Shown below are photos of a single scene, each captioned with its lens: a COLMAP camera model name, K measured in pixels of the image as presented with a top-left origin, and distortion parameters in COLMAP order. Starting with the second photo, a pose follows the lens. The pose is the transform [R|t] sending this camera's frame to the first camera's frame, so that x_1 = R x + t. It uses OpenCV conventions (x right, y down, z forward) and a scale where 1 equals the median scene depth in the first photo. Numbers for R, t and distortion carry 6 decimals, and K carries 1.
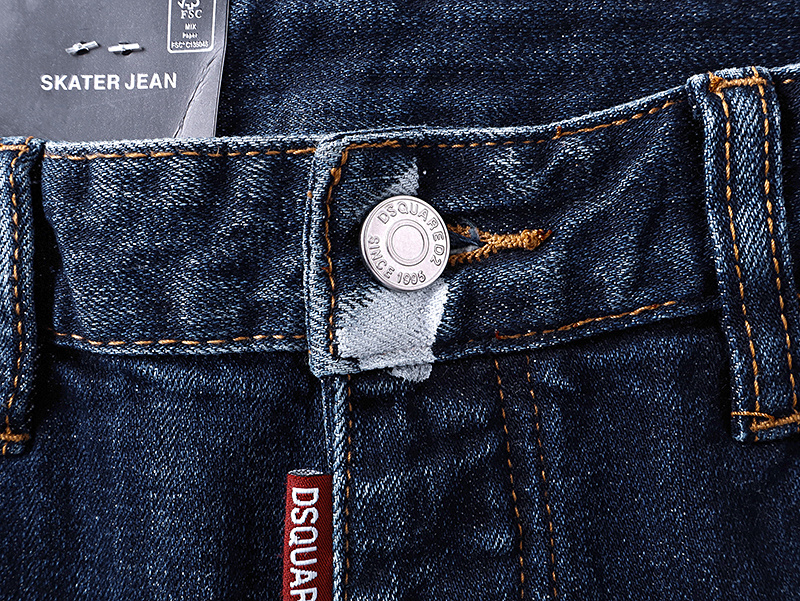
lens RADIAL K [[770.8, 0, 400.0], [0, 770.8, 300.5], [0, 0, 1]] dist [0.007129, 0.002679]
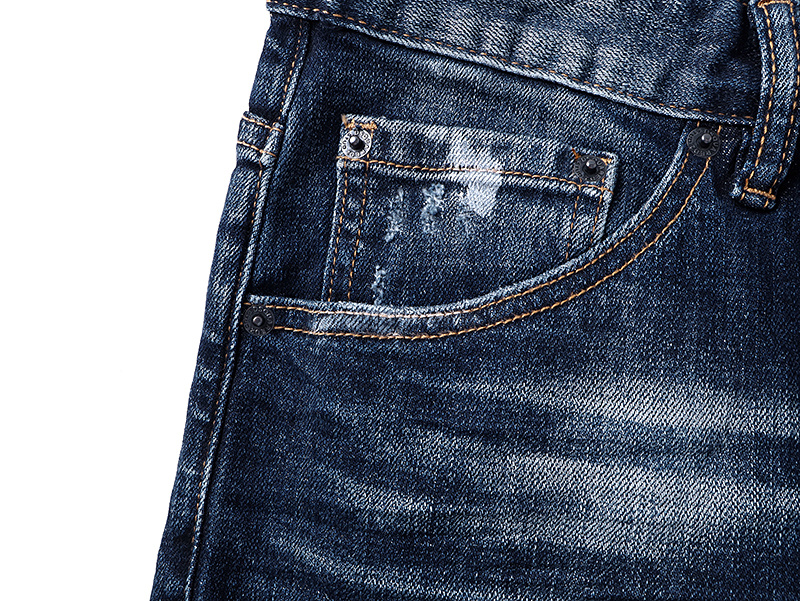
lens RADIAL K [[770.8, 0, 400.0], [0, 770.8, 300.5], [0, 0, 1]] dist [0.007129, 0.002679]
pose [[0.997036, 0.075283, 0.015844, -1.321780], [-0.074400, 0.995952, -0.050440, 0.545173], [-0.019578, 0.049112, 0.998601, -0.469713]]
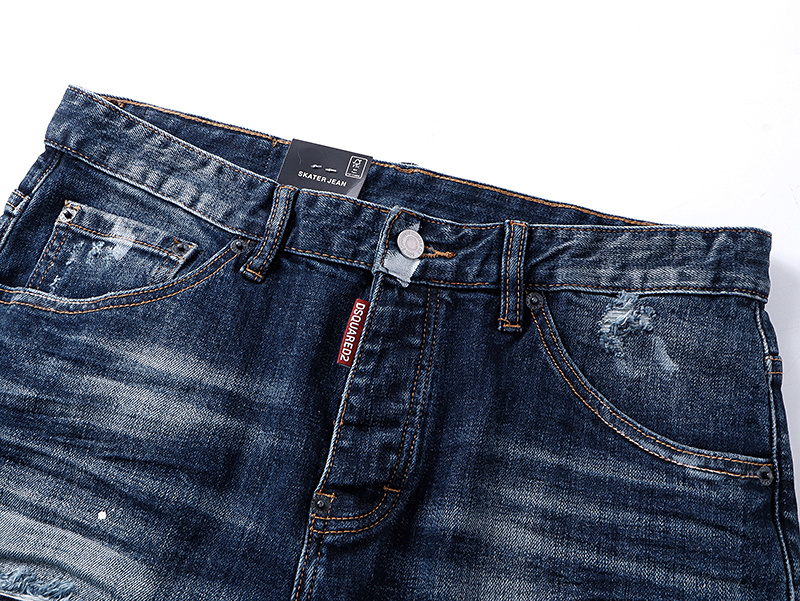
lens RADIAL K [[770.8, 0, 400.0], [0, 770.8, 300.5], [0, 0, 1]] dist [0.007129, 0.002679]
pose [[0.963213, 0.267380, 0.027000, -0.057854], [-0.244565, 0.913774, -0.324355, 1.162061], [-0.111398, 0.305820, 0.945550, -1.895959]]
